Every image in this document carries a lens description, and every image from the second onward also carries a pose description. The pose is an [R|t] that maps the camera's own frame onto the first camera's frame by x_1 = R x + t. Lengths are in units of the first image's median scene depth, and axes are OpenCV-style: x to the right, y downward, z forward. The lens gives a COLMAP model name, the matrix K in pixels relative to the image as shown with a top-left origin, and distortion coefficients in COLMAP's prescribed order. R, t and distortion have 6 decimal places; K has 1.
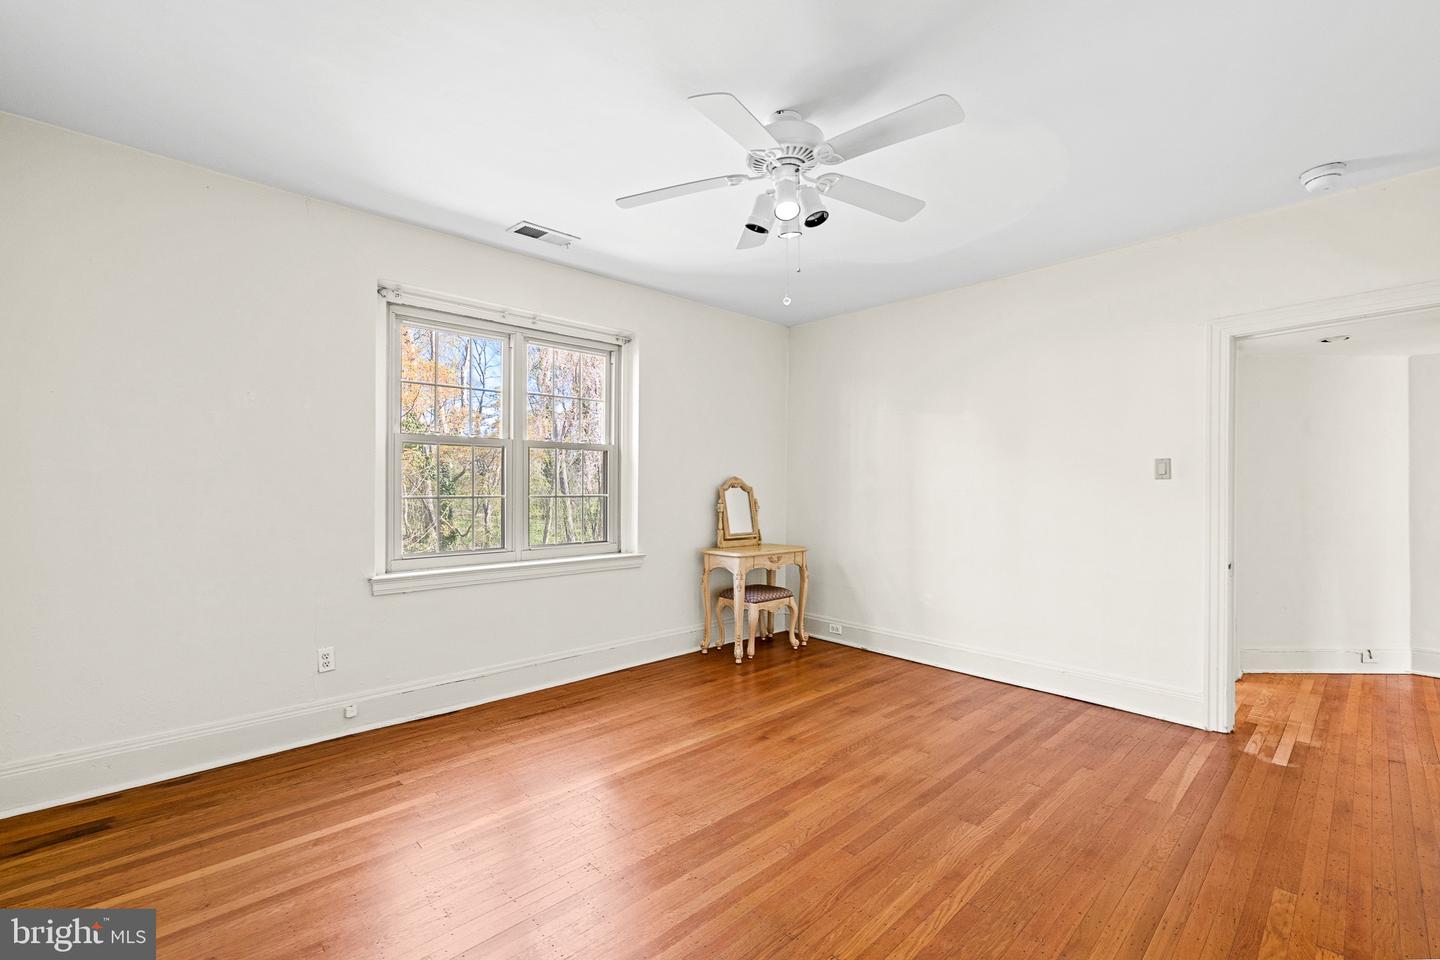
lens RADIAL K [[613.5, 0, 707.7], [0, 613.5, 486.7], [0, 0, 1]] dist [0.002933, 0.001680]
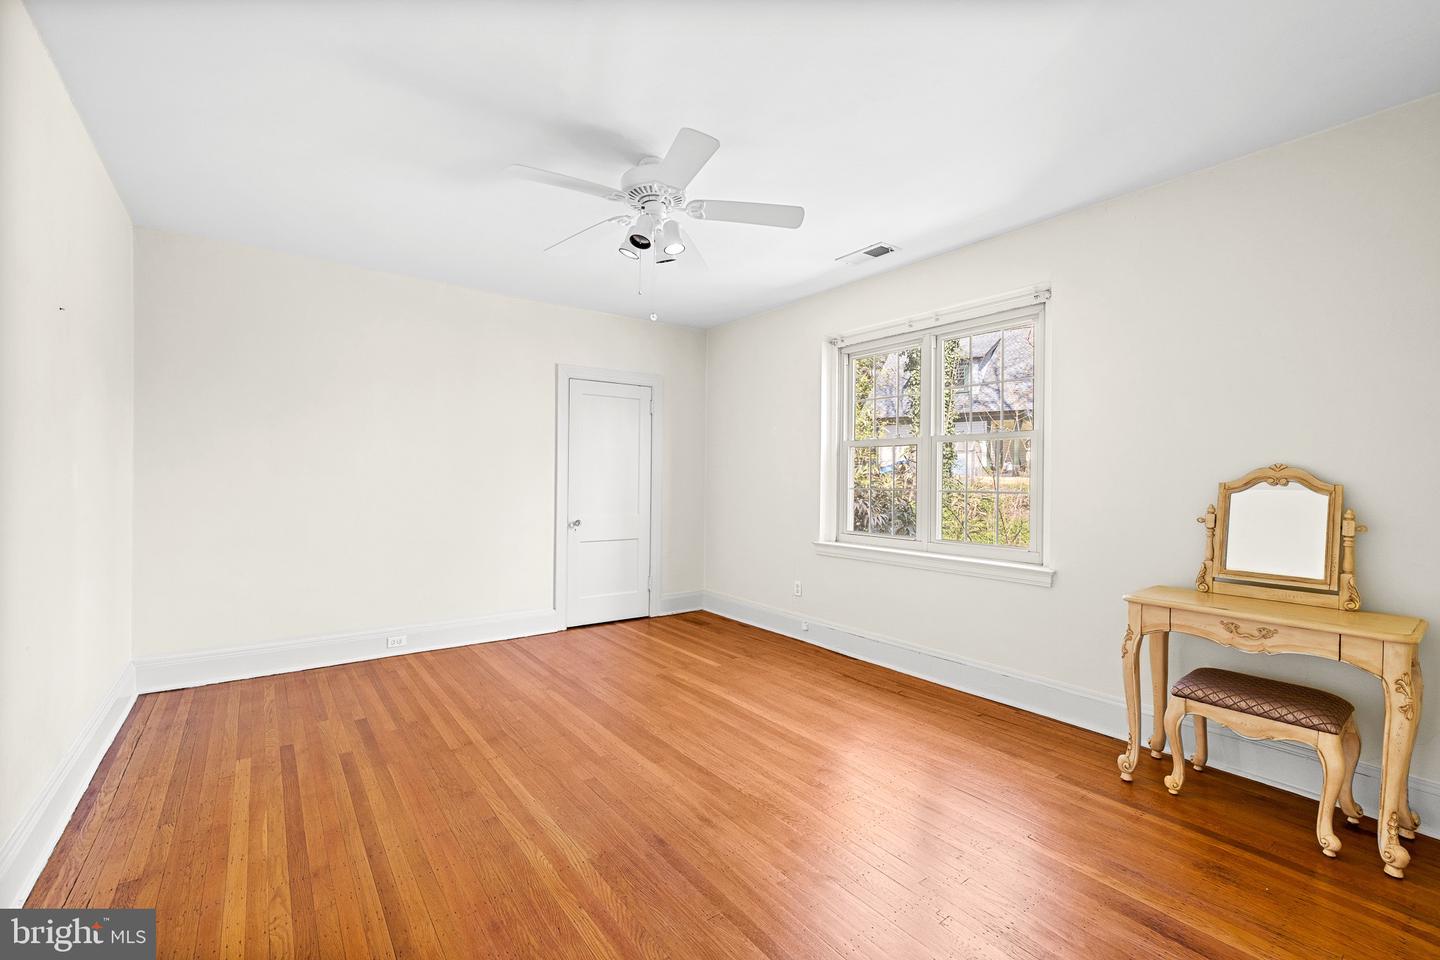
lens RADIAL K [[613.5, 0, 720.0], [0, 613.5, 478.0], [0, 0, 1]] dist [0.002933, 0.001680]
pose [[-0.109520, -0.005984, -0.993967, 0.855690], [-0.012461, 0.999912, -0.004647, 0.005438], [0.993906, 0.011877, -0.109585, 0.844846]]
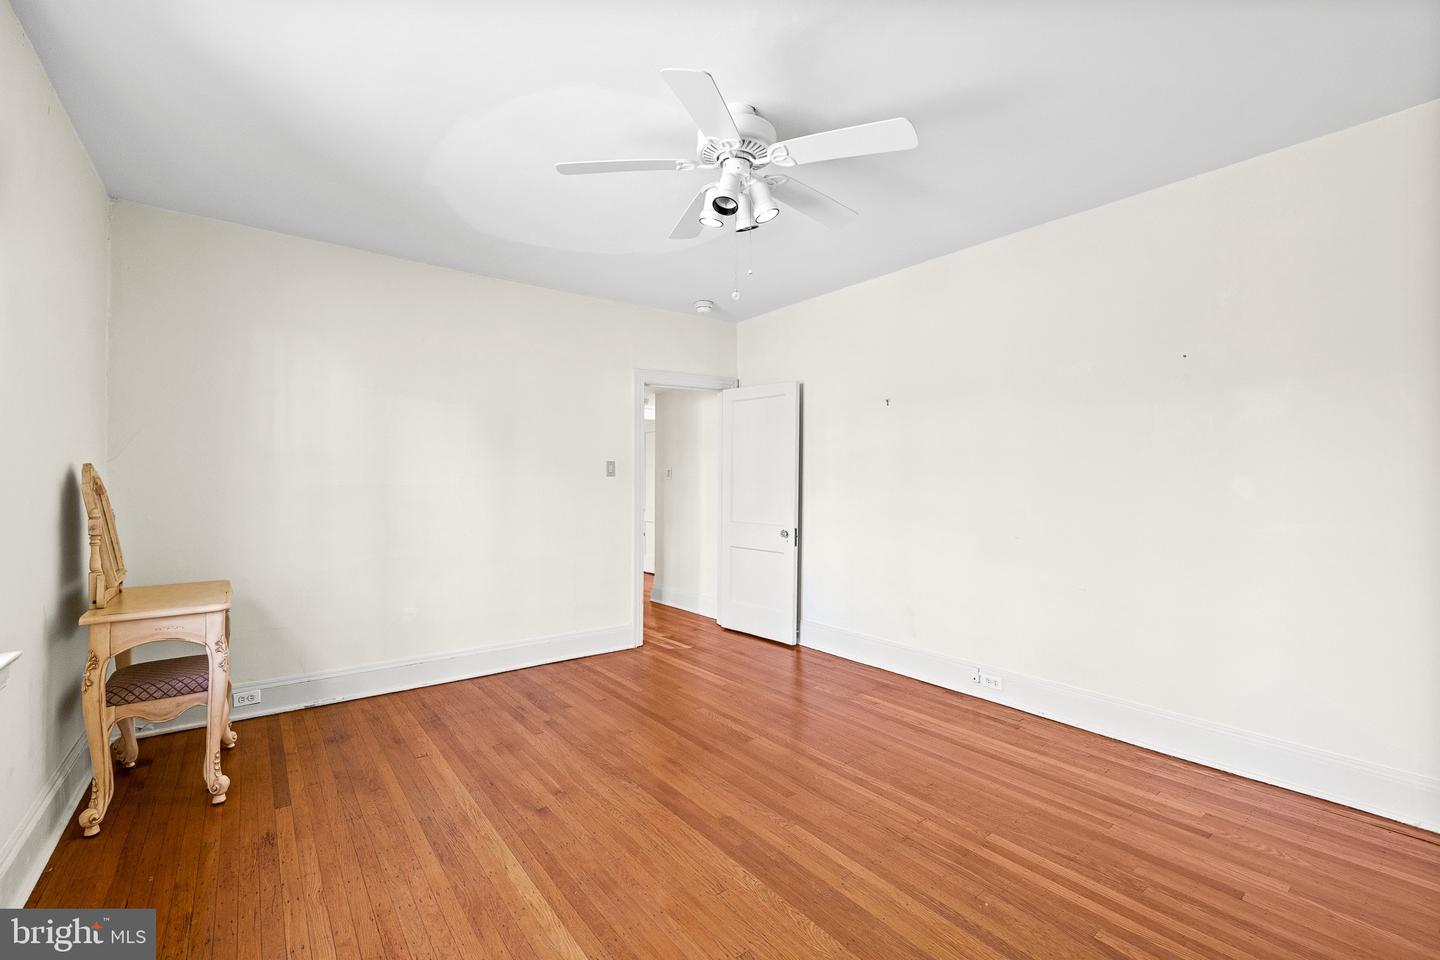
lens RADIAL K [[594.9, 0, 721.1], [0, 594.9, 479.4], [0, 0, 1]] dist [-0.004106, -0.000218]
pose [[0.099908, 0.000967, 0.994996, -0.555409], [0.003791, 0.999992, -0.001353, -0.002786], [-0.994989, 0.003908, 0.099903, 0.623503]]
